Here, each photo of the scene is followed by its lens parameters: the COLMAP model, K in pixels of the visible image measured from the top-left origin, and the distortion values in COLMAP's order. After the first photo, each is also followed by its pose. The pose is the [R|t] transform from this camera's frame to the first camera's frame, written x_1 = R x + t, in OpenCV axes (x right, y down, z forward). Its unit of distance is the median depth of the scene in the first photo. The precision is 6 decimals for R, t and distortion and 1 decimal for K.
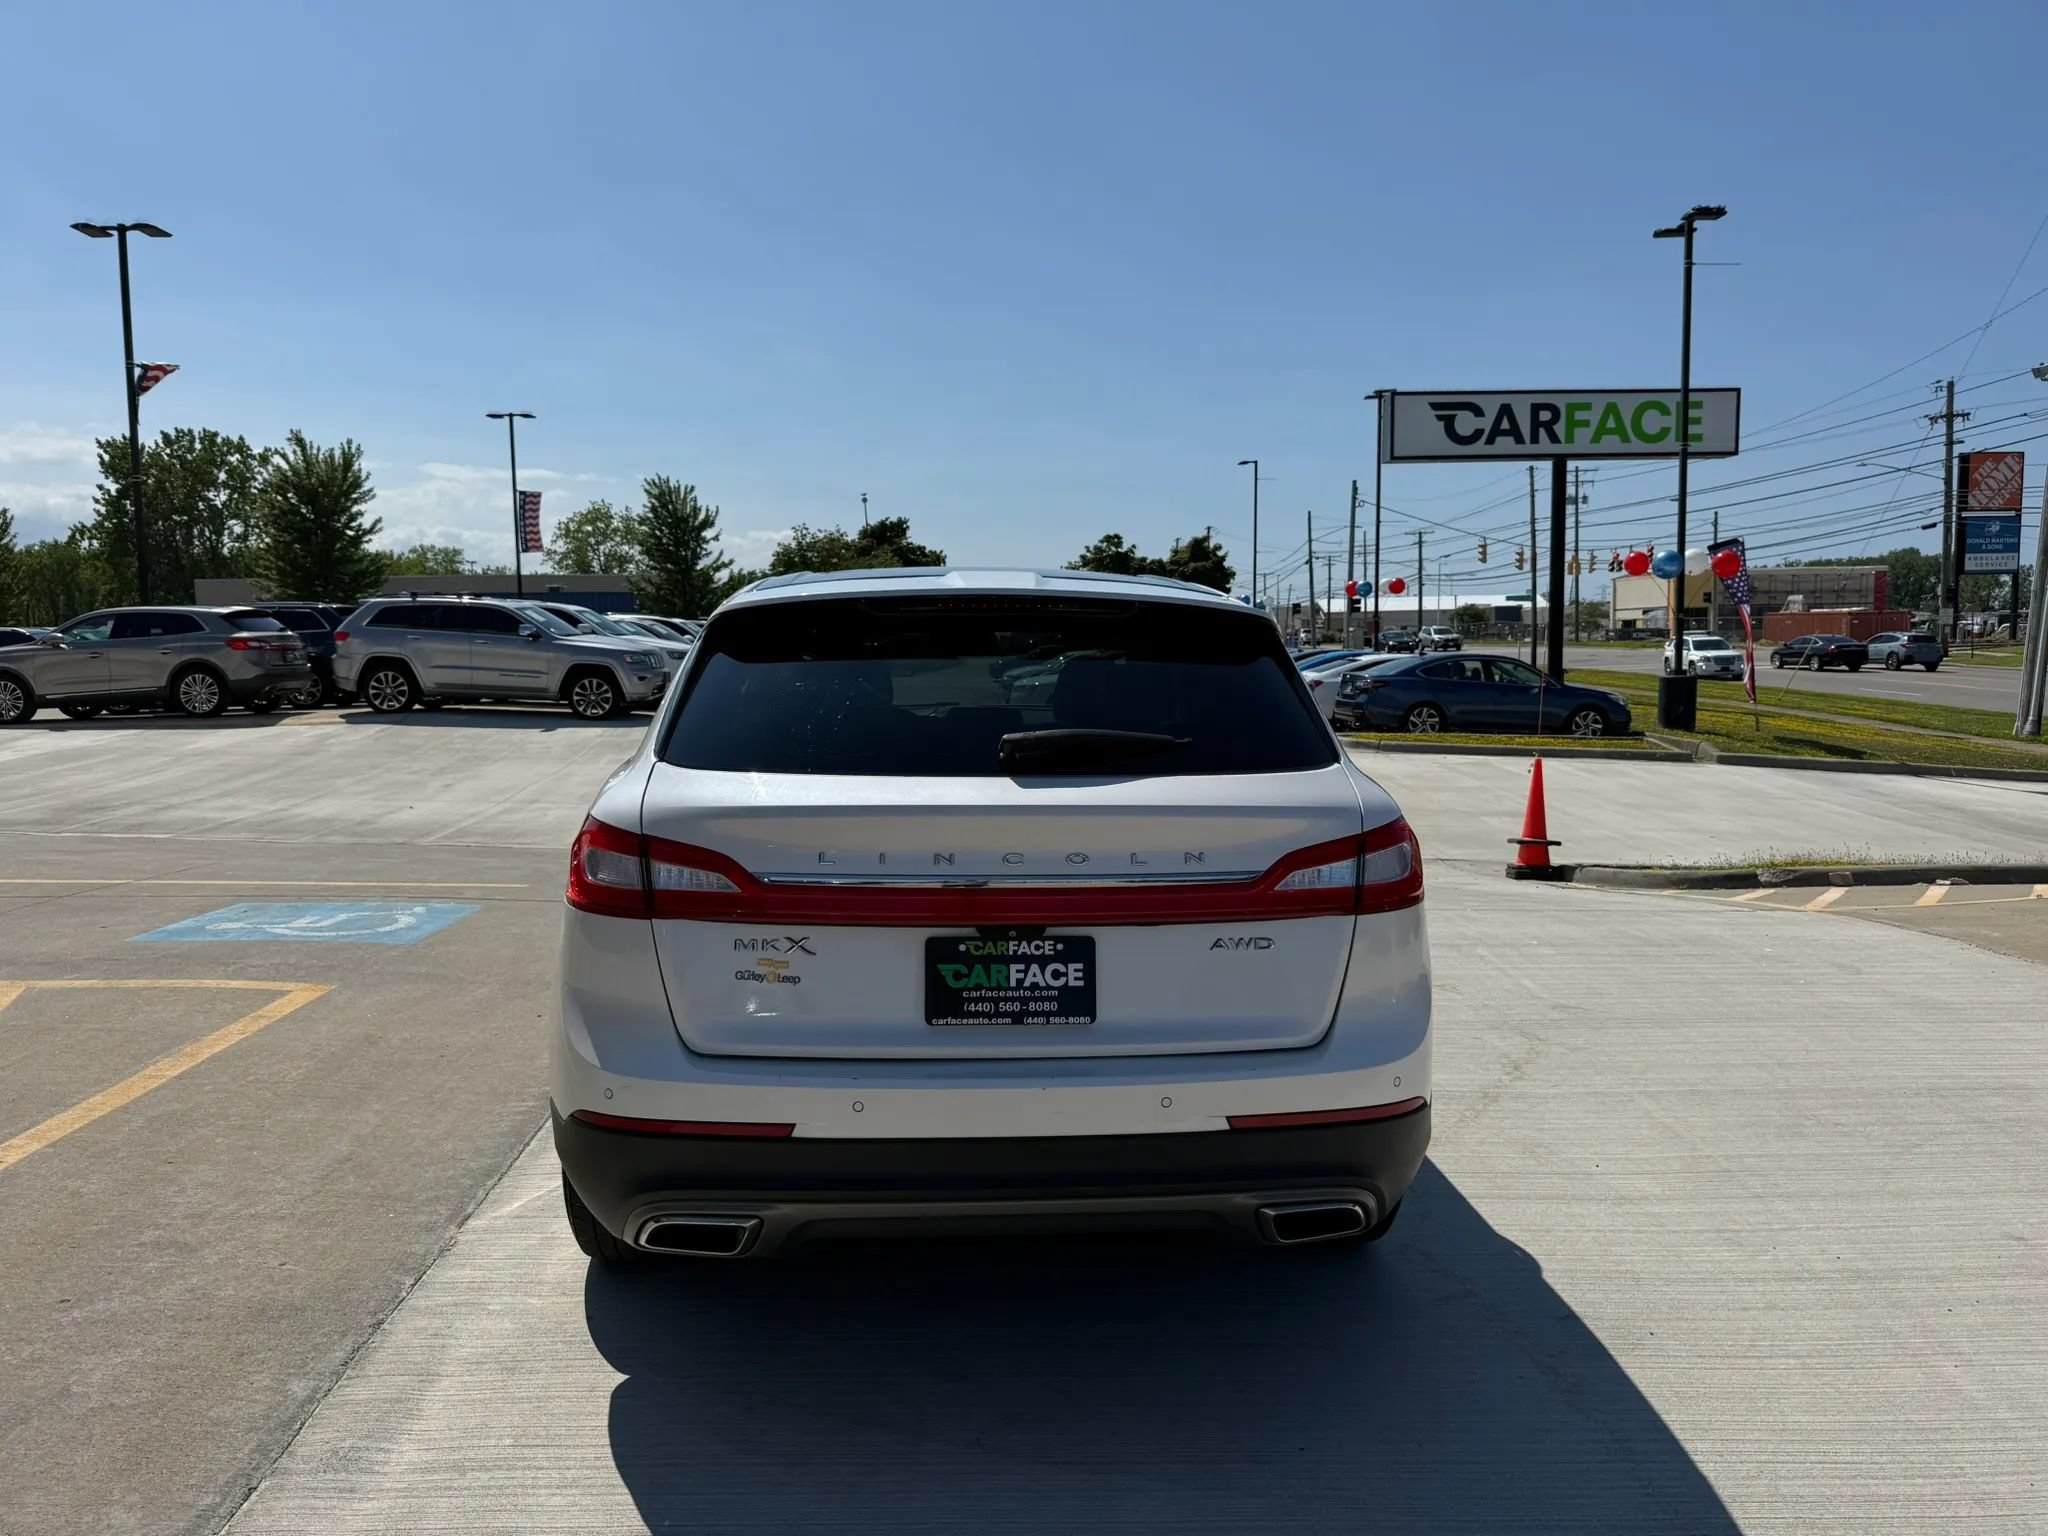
lens RADIAL K [[1486.7, 0, 1025.5], [0, 1486.7, 784.3], [0, 0, 1]] dist [0.024282, -0.029058]
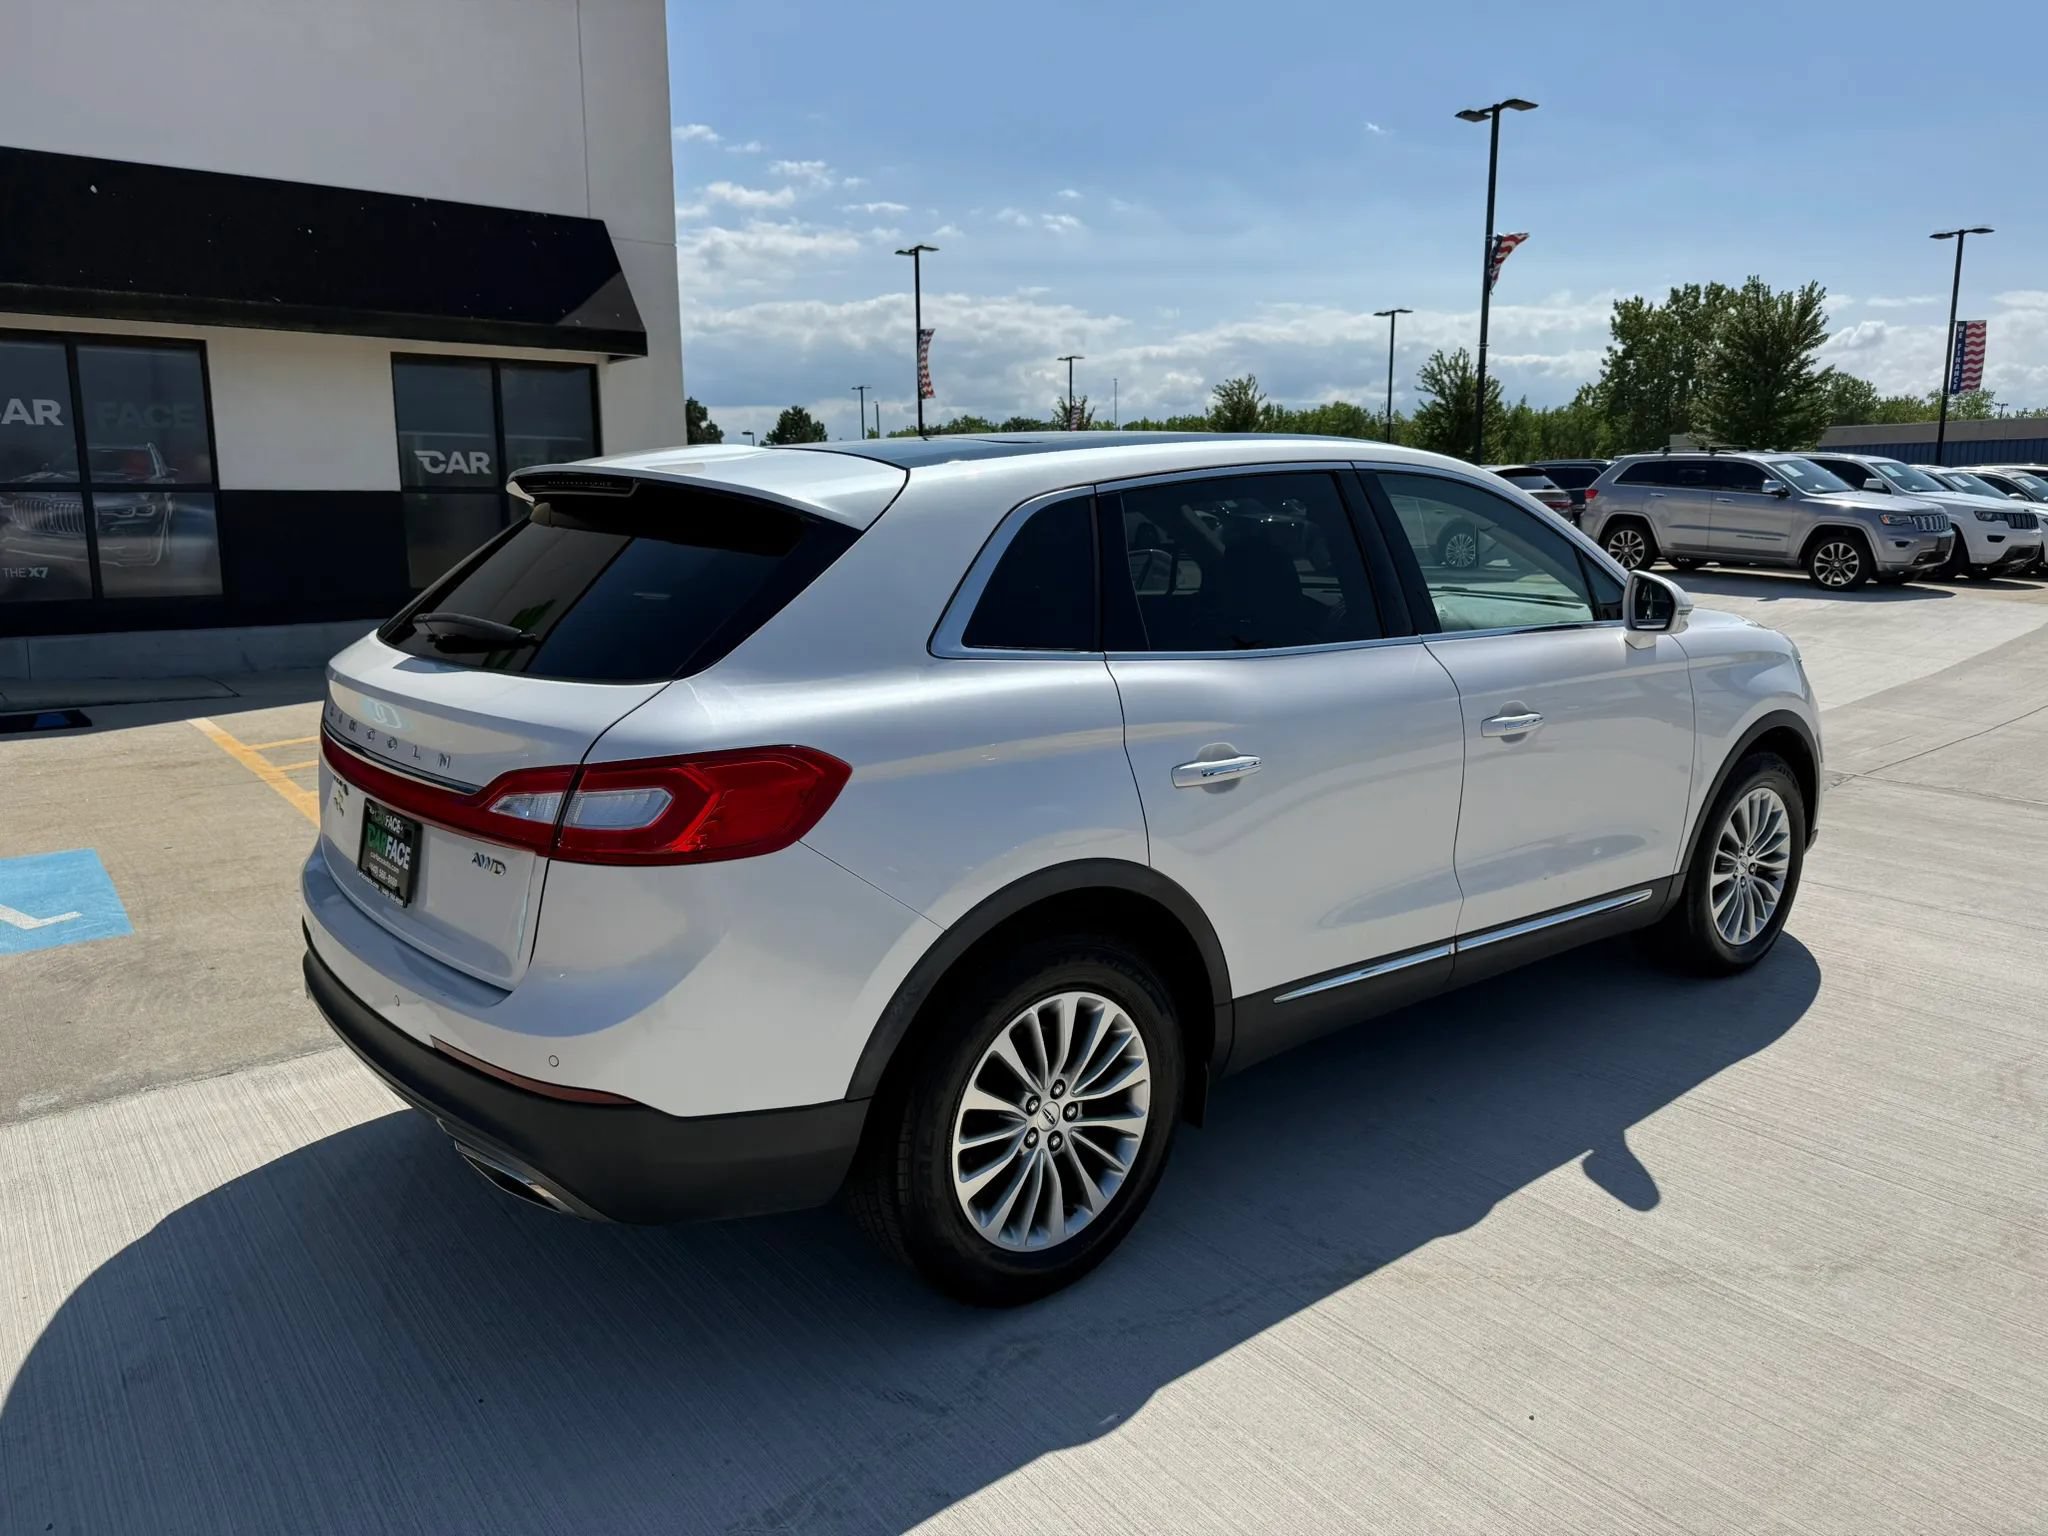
lens RADIAL K [[1485.1, 0, 1039.5], [0, 1485.1, 774.2], [0, 0, 1]] dist [0.010998, -0.011916]
pose [[0.580742, 0.157087, -0.798788, 0.153723], [-0.083921, 0.987531, 0.133191, -0.013771], [0.809750, -0.010315, 0.586684, 0.106742]]
